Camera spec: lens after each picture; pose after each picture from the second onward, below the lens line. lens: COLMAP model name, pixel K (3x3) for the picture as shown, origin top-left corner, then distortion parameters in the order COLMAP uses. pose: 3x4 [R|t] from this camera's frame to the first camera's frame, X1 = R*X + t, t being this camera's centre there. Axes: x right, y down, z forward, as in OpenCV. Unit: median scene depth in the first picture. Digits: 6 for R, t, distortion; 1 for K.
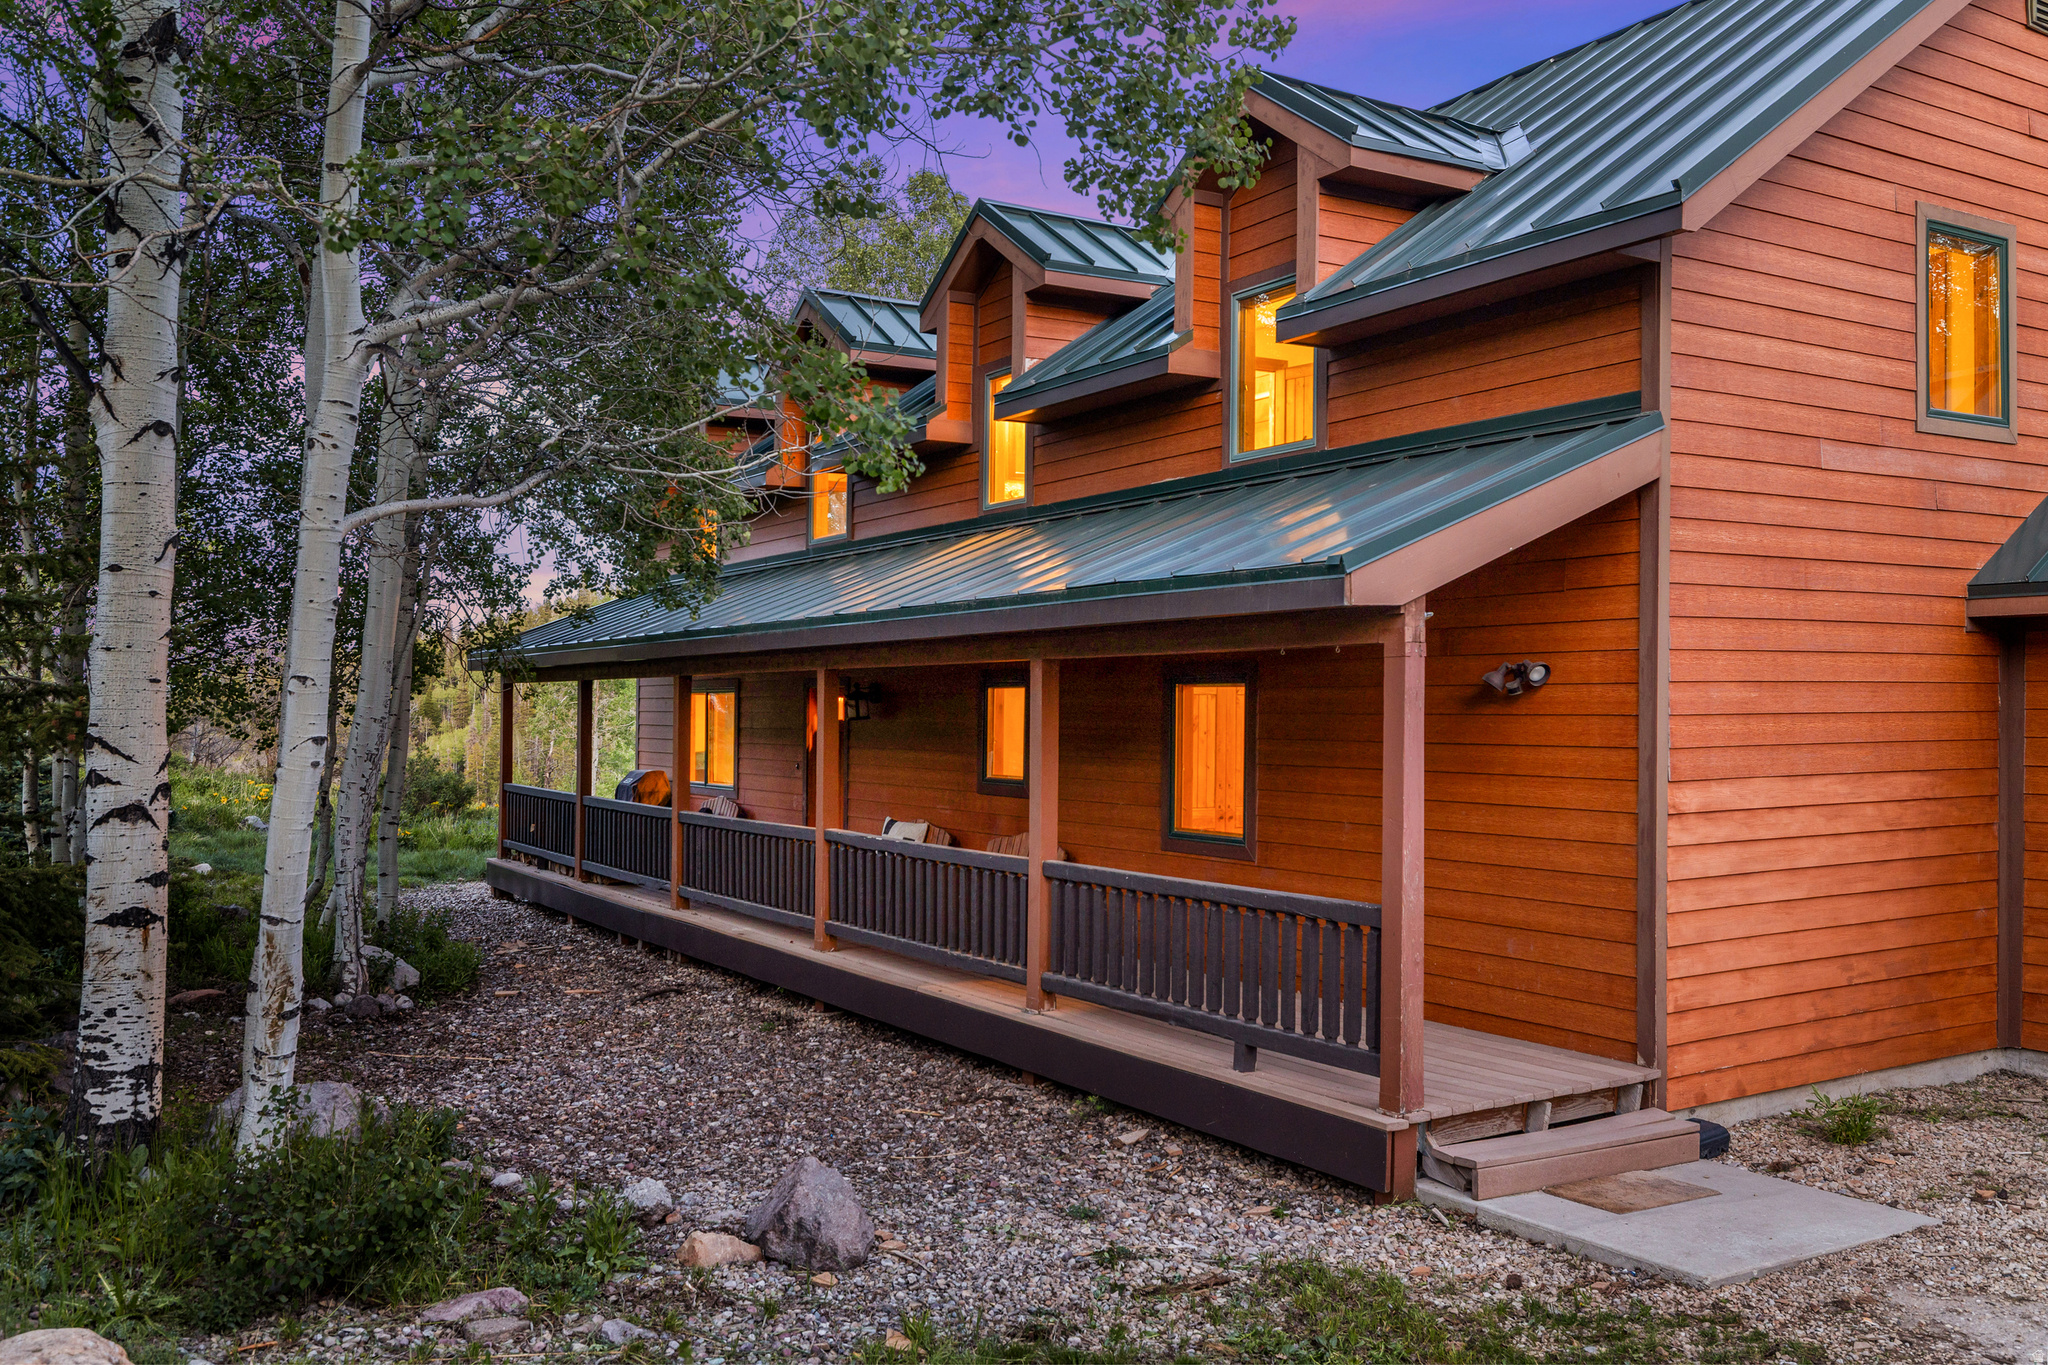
lens RADIAL K [[1724.1, 0, 1024.0], [0, 1724.1, 682.5], [0, 0, 1]] dist [-0.013140, -0.000143]
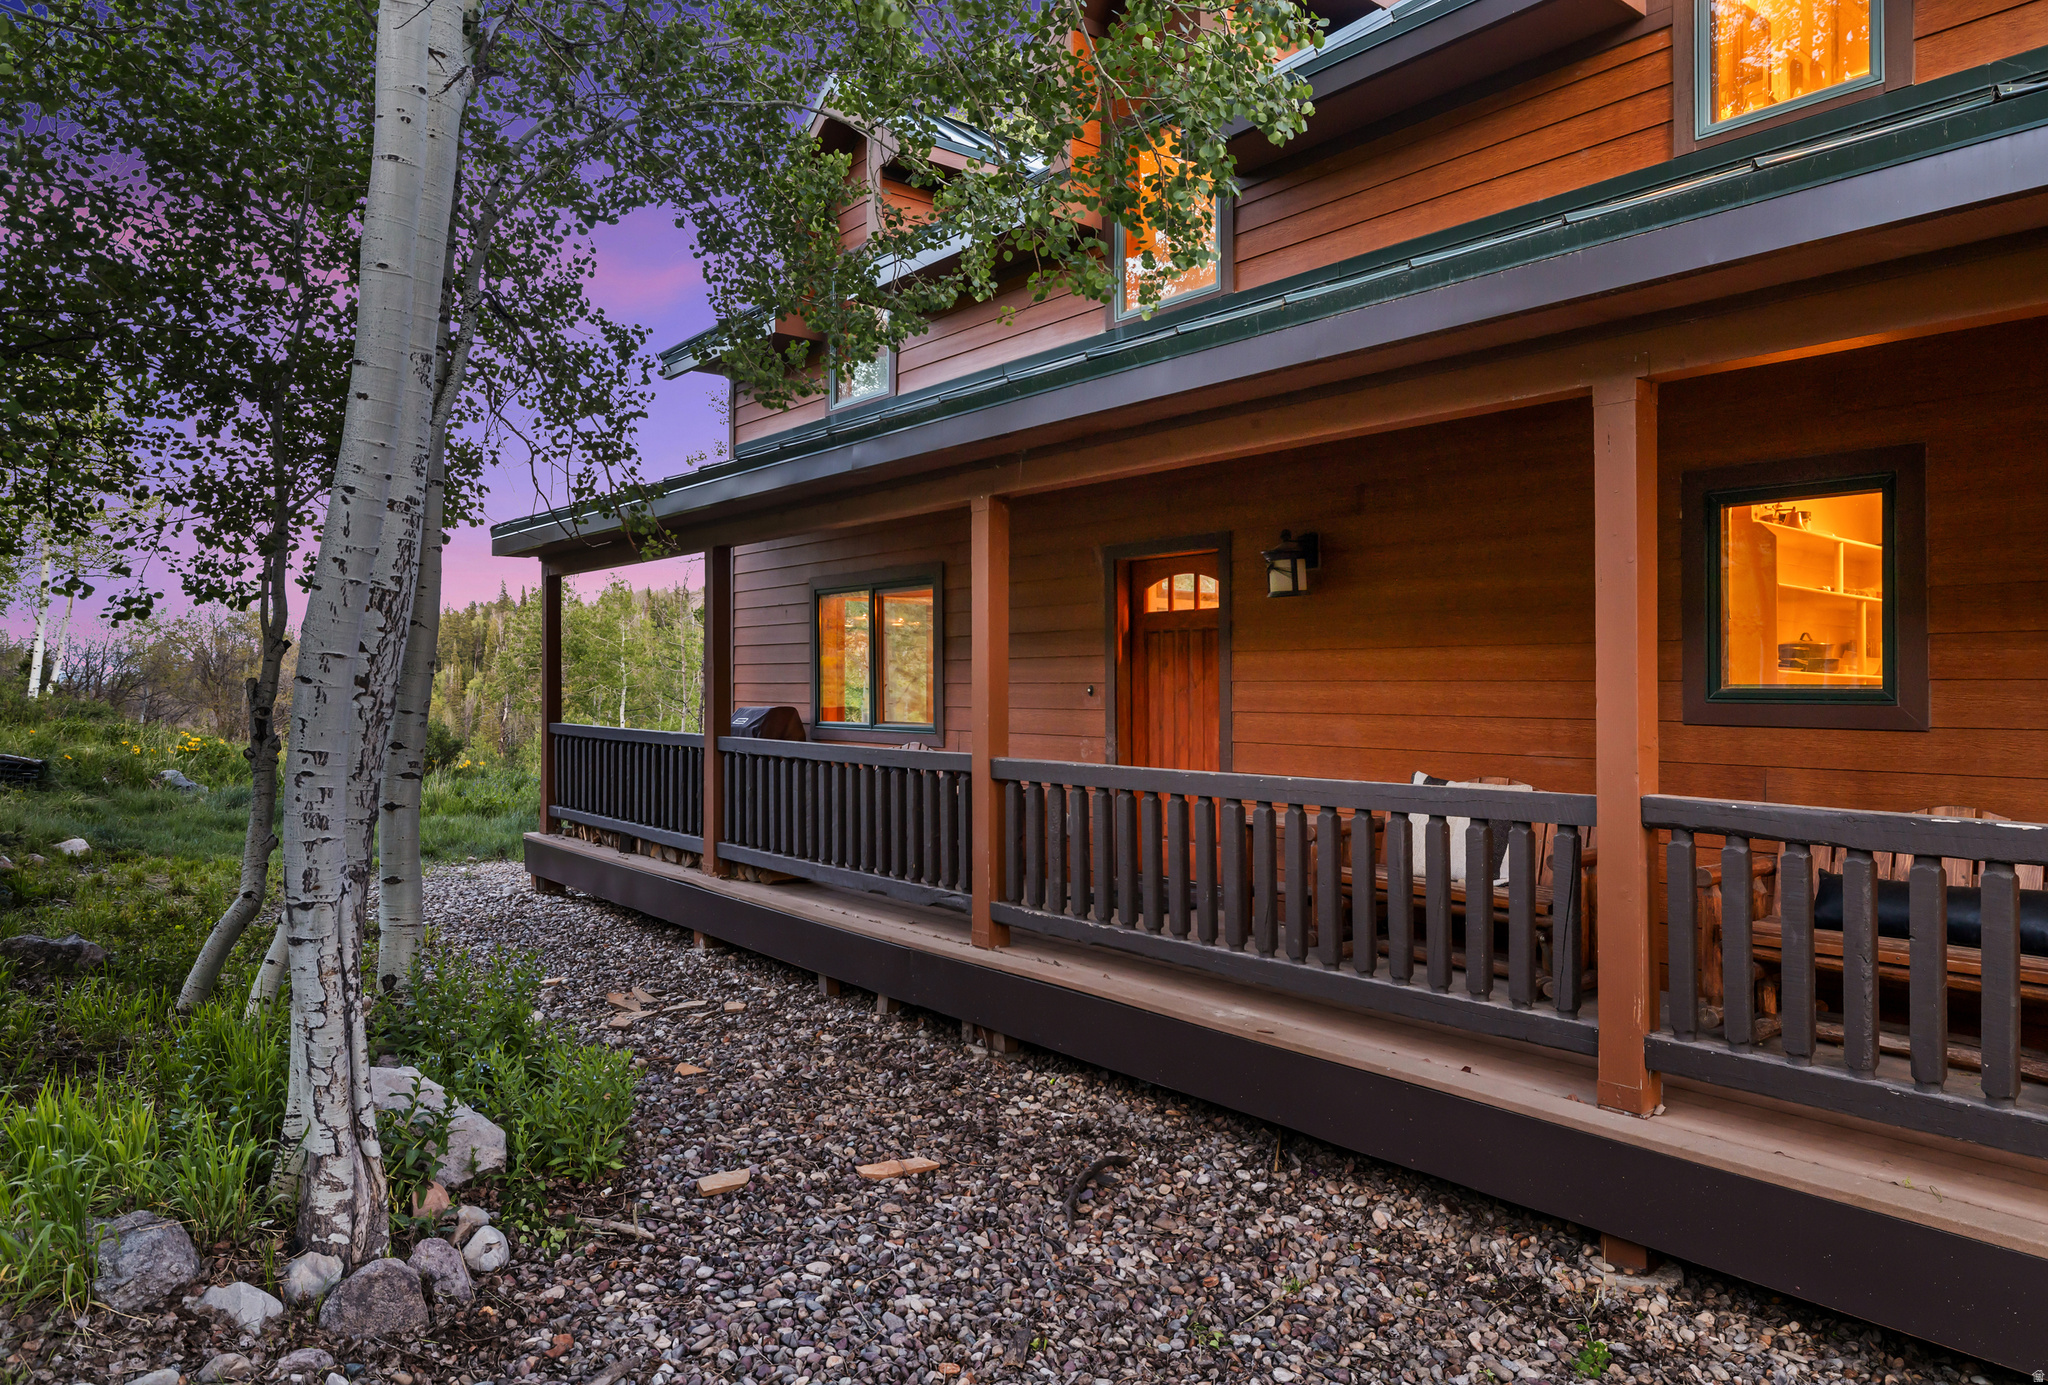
lens RADIAL K [[1345.7, 0, 1020.2], [0, 1345.7, 760.9], [0, 0, 1]] dist [0.000106, -0.001266]
pose [[0.993069, 0.012123, 0.116905, -0.291154], [-0.019008, 0.998138, 0.057957, 0.063223], [-0.115985, -0.059777, 0.991451, 0.729669]]
